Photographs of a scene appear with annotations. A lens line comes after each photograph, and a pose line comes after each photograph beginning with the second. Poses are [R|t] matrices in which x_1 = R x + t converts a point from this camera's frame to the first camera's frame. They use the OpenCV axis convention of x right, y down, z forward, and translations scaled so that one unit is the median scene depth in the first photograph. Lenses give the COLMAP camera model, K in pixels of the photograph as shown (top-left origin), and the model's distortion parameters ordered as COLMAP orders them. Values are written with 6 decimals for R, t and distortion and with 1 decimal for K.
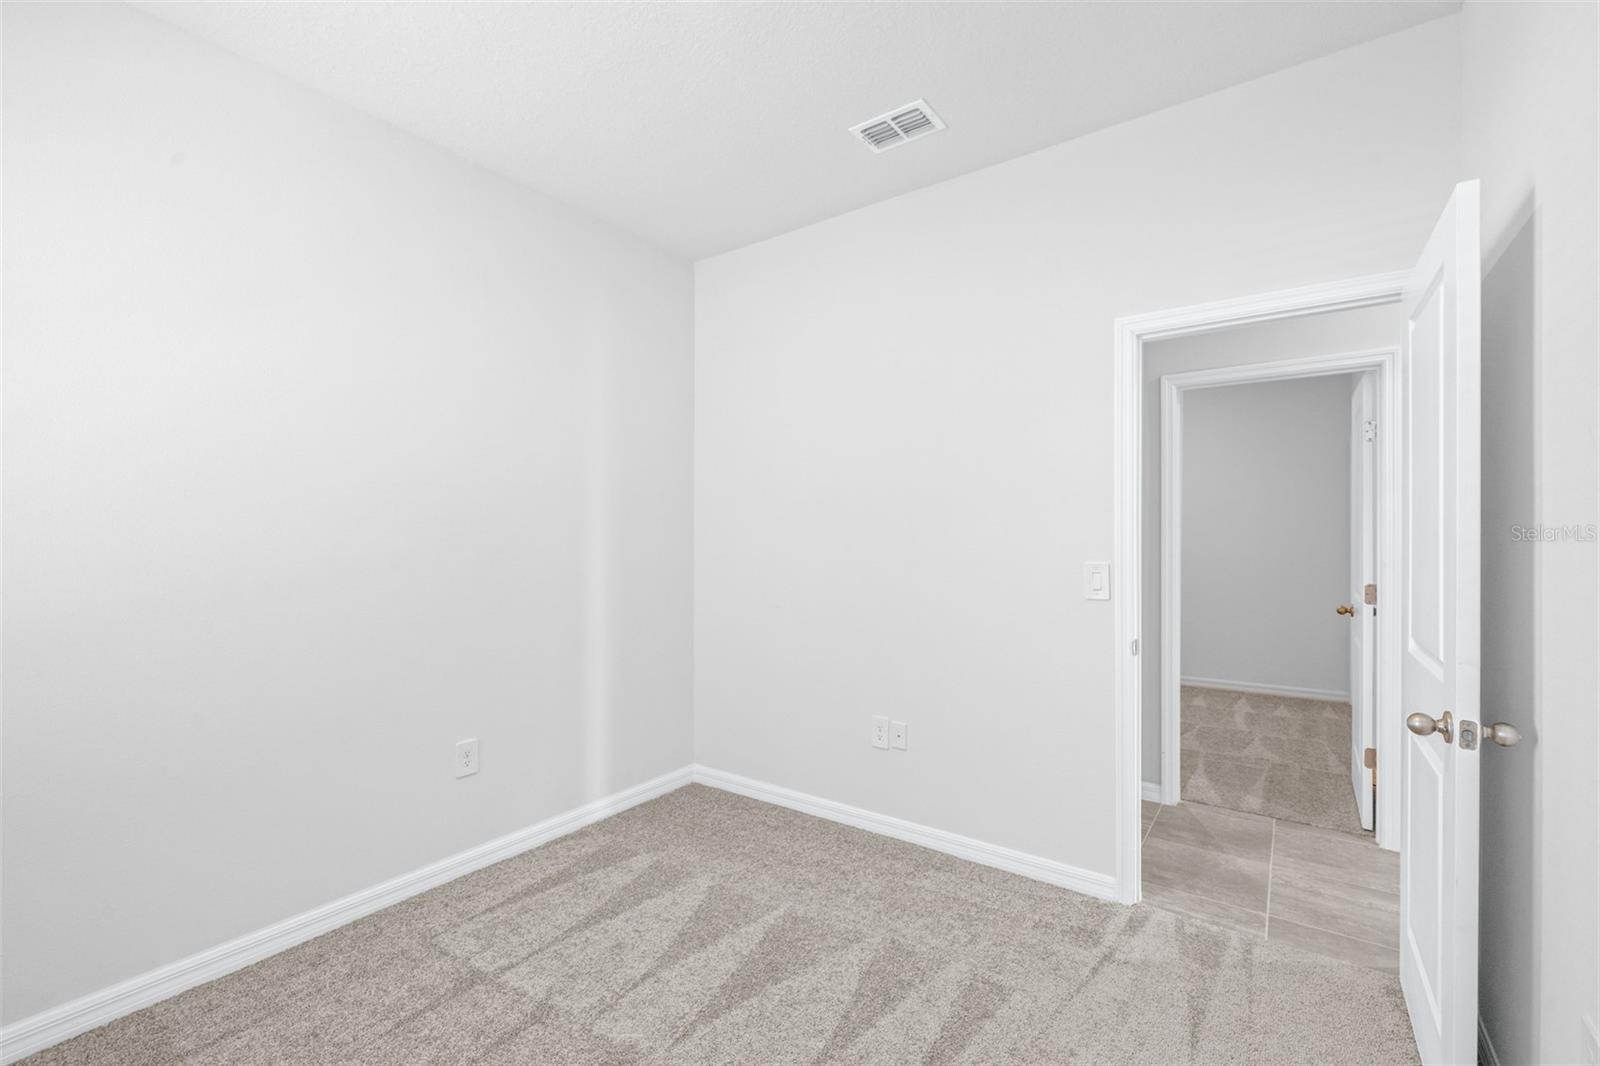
lens RADIAL K [[685.0, 0, 798.0], [0, 685.0, 543.2], [0, 0, 1]] dist [0.002568, 0.000268]
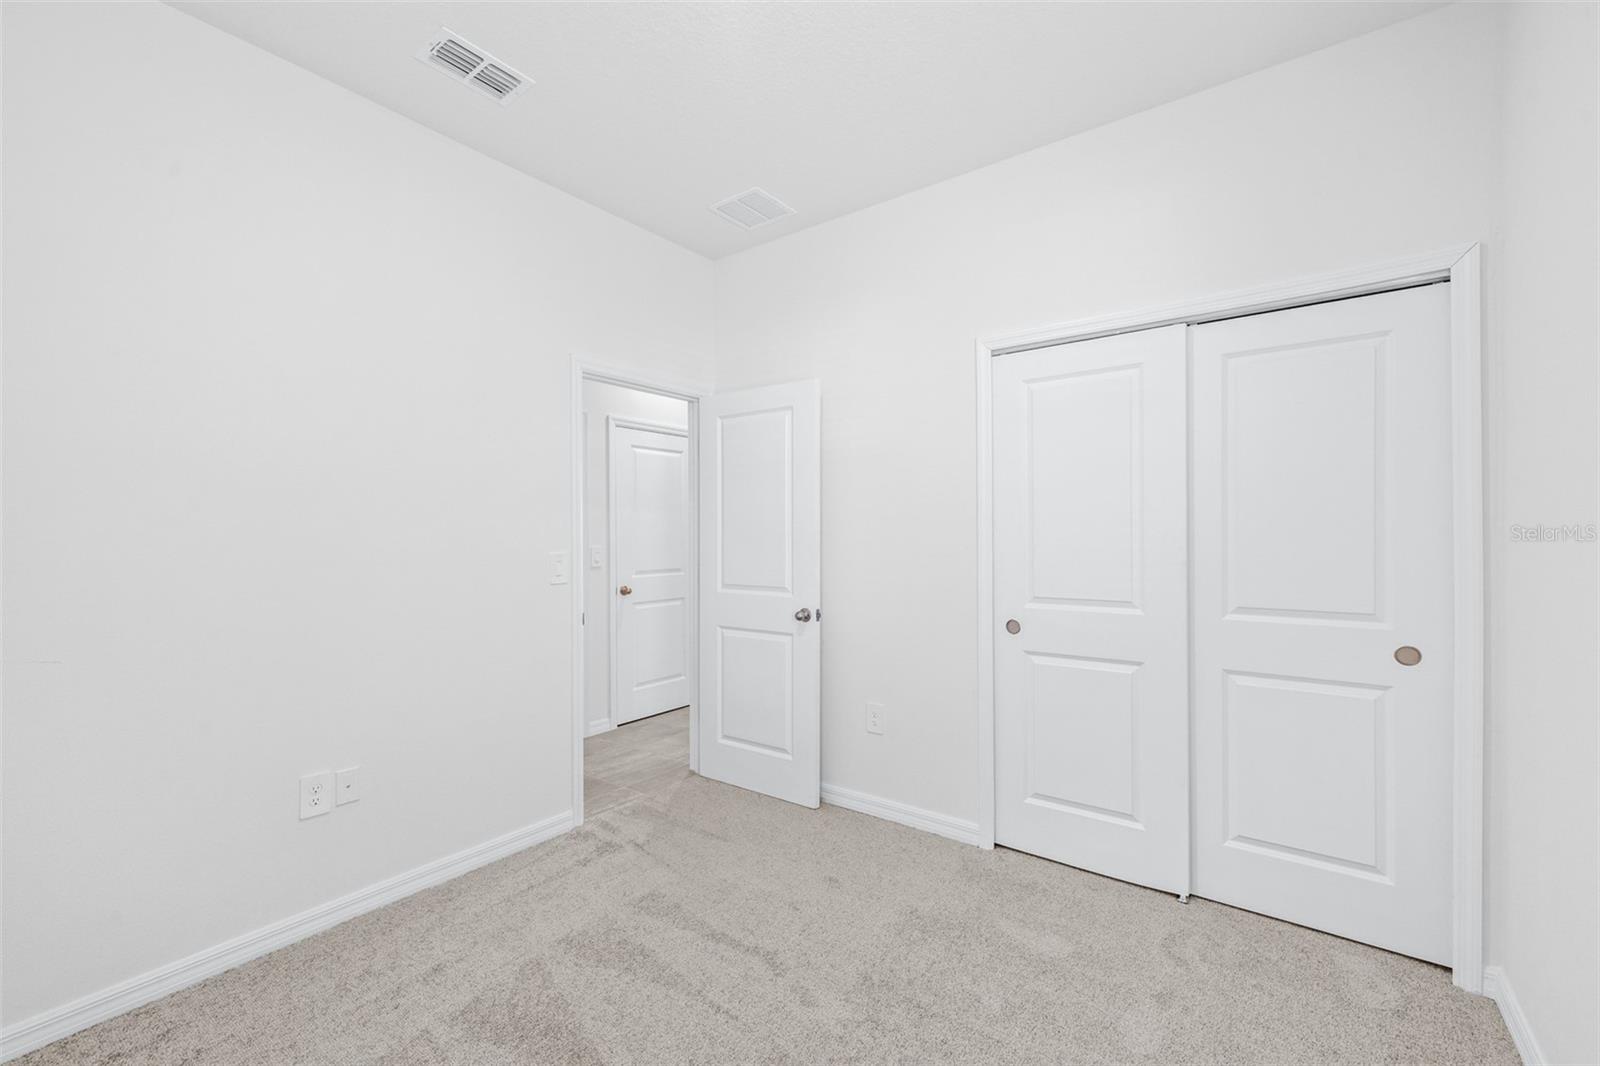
lens RADIAL K [[685.0, 0, 798.0], [0, 685.0, 543.2], [0, 0, 1]] dist [0.002568, 0.000268]
pose [[-0.004277, -0.004882, 0.999979, -0.794524], [0.012528, 0.999909, 0.004936, 0.012943], [-0.999912, 0.012549, -0.004216, 0.624463]]
